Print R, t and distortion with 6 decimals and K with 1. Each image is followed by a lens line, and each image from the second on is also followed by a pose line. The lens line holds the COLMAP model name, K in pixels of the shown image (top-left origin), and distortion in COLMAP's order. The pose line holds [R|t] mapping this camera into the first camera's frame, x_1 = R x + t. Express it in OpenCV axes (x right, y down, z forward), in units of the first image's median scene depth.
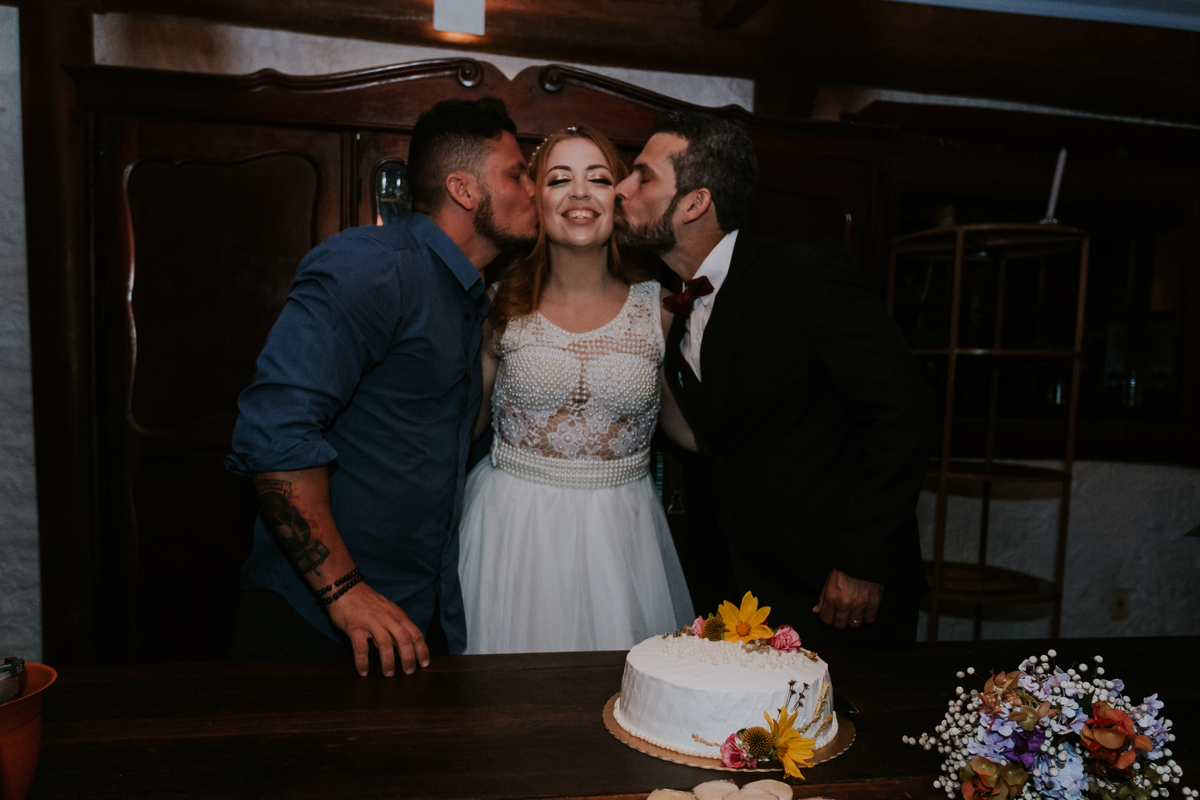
lens RADIAL K [[872.9, 0, 603.2], [0, 872.9, 461.4], [0, 0, 1]] dist [0.010670, -0.005248]
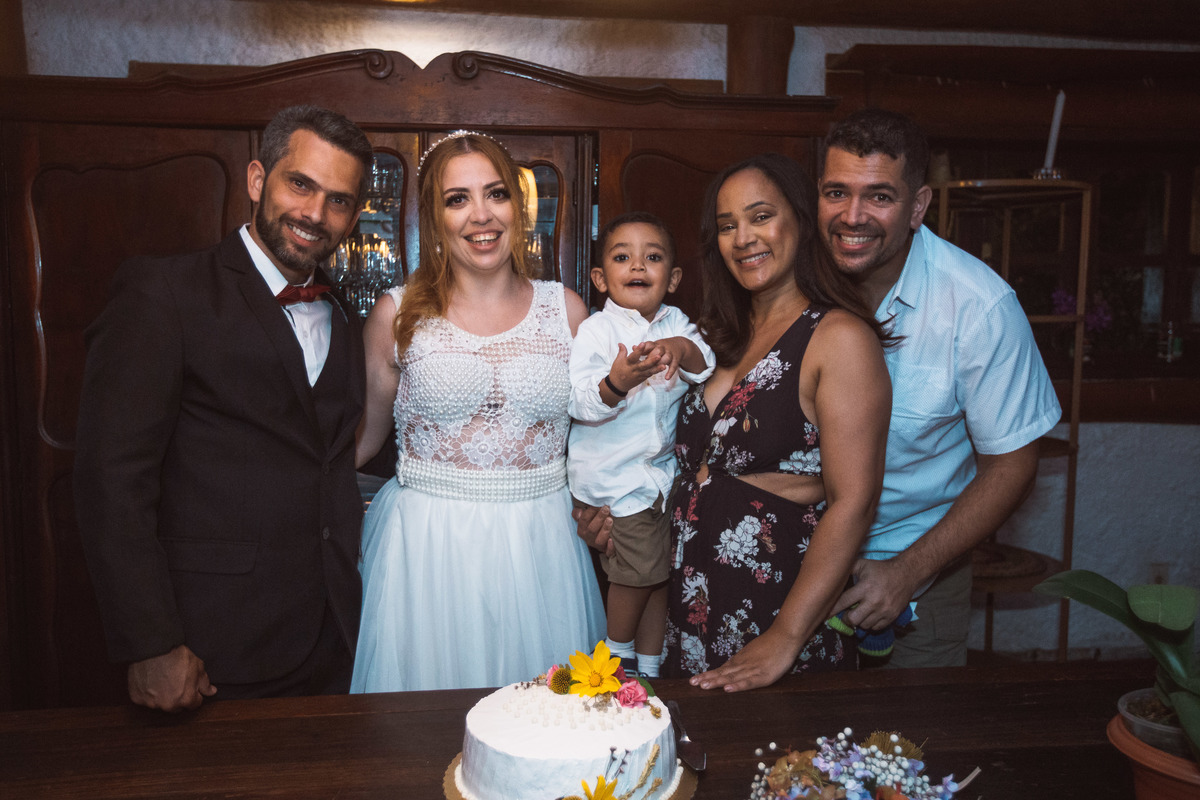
lens RADIAL K [[959.7, 0, 600.0], [0, 959.7, 400.0], [0, 0, 1]] dist [-0.013400, 0.066363]
pose [[0.998454, -0.019741, -0.051970, 0.260390], [0.019978, 0.999792, 0.004039, -0.142101], [0.051879, -0.005071, 0.998641, -0.076786]]
